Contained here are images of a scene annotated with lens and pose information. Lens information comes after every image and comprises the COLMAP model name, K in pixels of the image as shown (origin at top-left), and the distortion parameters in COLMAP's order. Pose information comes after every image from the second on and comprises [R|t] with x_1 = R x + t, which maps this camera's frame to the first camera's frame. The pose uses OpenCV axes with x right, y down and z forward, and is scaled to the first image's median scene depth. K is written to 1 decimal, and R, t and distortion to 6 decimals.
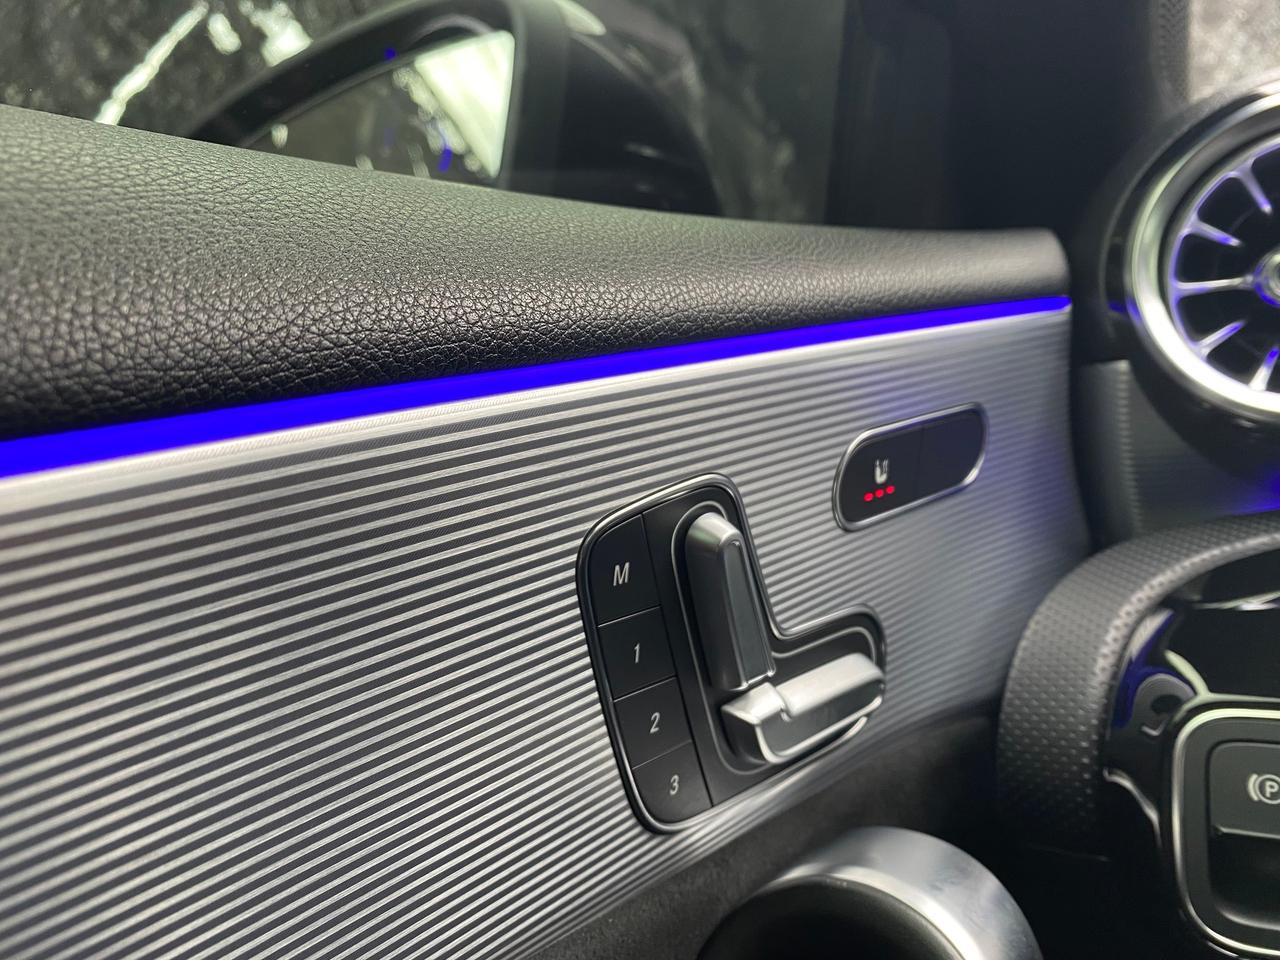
lens RADIAL K [[971.9, 0, 640.0], [0, 971.9, 480.0], [0, 0, 1]] dist [0.052064, -0.093183]
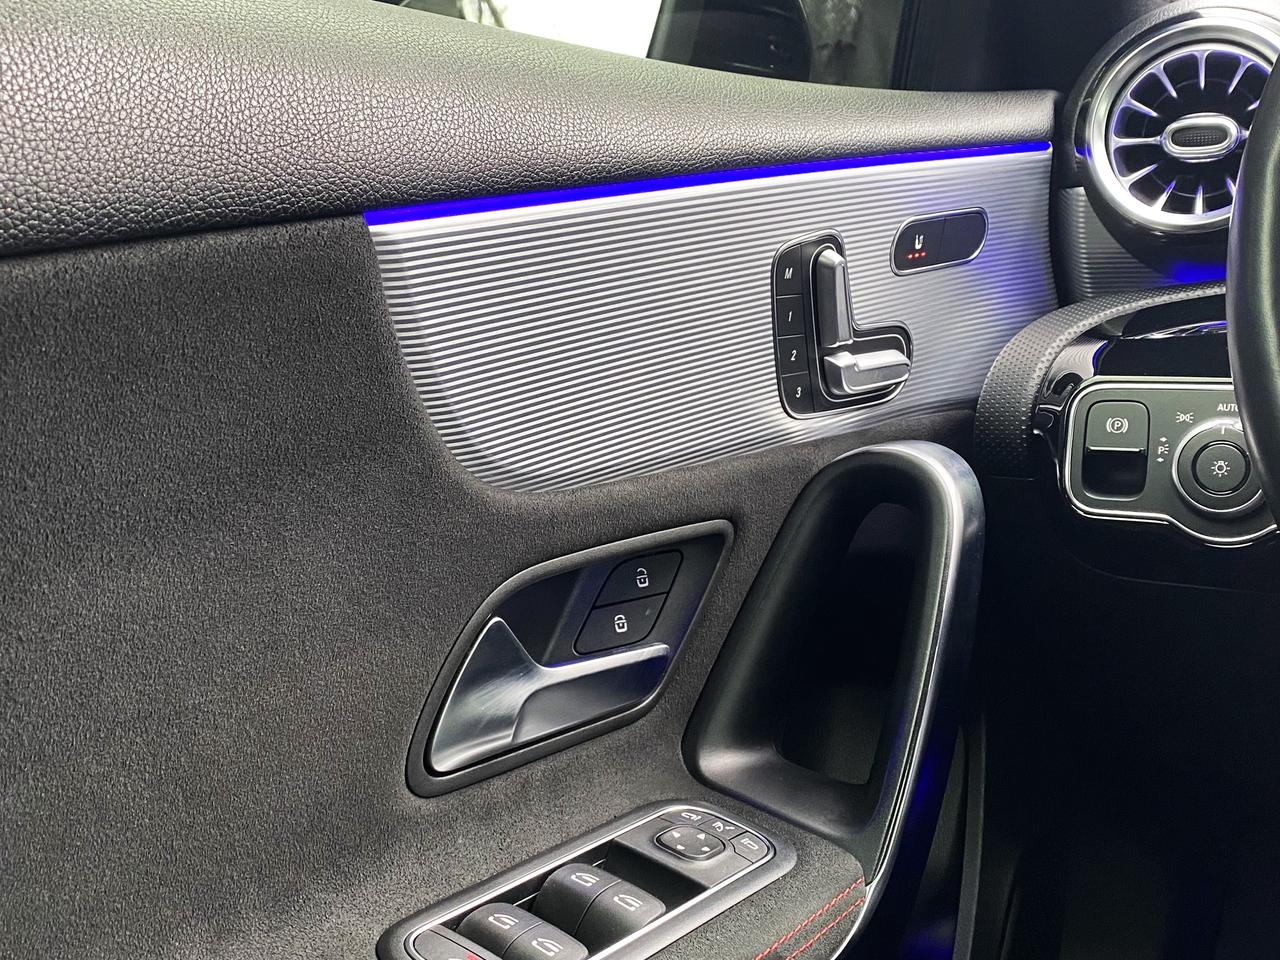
lens RADIAL K [[1320.1, 0, 640.0], [0, 1320.1, 480.0], [0, 0, 1]] dist [0.061751, -0.178508]
pose [[0.997966, 0.052804, 0.035727, -0.297136], [-0.056381, 0.992559, 0.107925, 0.179087], [-0.029763, -0.109720, 0.993517, -1.320909]]
